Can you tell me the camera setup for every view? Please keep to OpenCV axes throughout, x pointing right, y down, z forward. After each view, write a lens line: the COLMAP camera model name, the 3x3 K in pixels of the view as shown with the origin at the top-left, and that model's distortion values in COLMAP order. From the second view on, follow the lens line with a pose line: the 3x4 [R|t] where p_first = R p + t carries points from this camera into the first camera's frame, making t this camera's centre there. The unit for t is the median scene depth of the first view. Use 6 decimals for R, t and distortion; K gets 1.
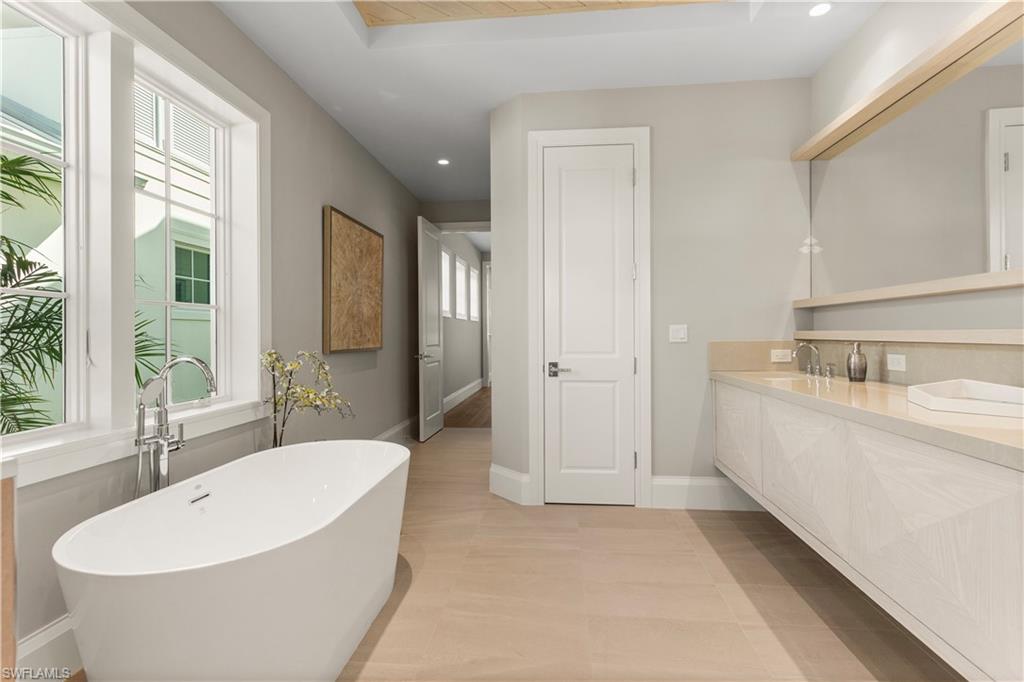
lens RADIAL K [[500.4, 0, 512.0], [0, 500.4, 341.0], [0, 0, 1]] dist [0.030886, 0.000008]
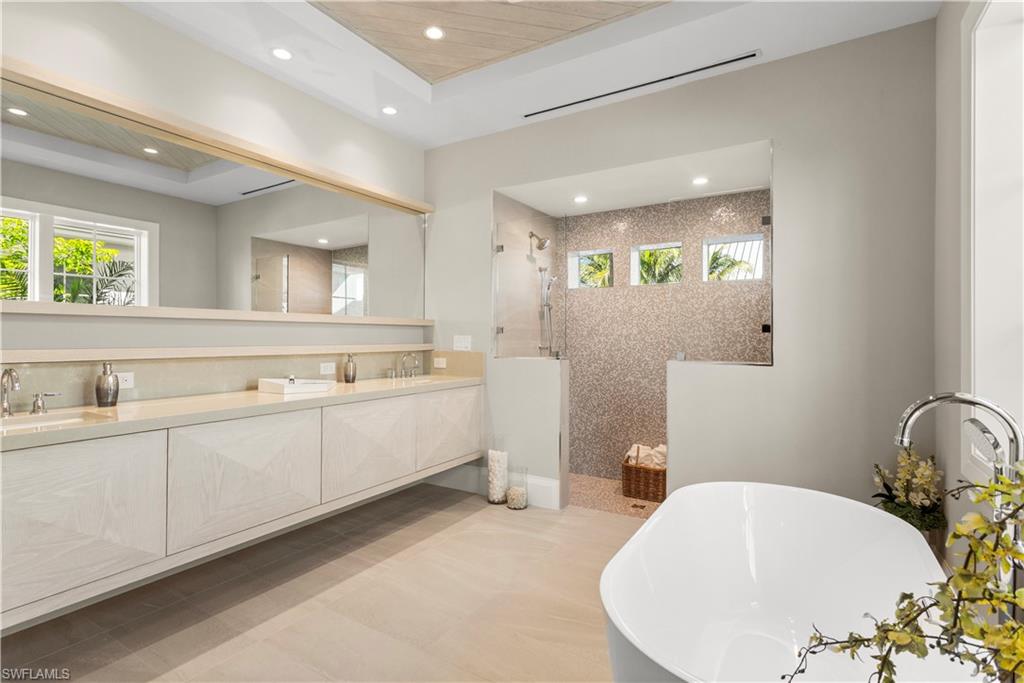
lens RADIAL K [[500.4, 0, 512.0], [0, 500.4, 341.5], [0, 0, 1]] dist [0.030886, 0.000008]
pose [[-0.903094, 0.004248, 0.429421, -0.404692], [0.012619, 0.999782, 0.016649, -0.046308], [-0.429257, 0.020455, -0.902951, 1.761693]]
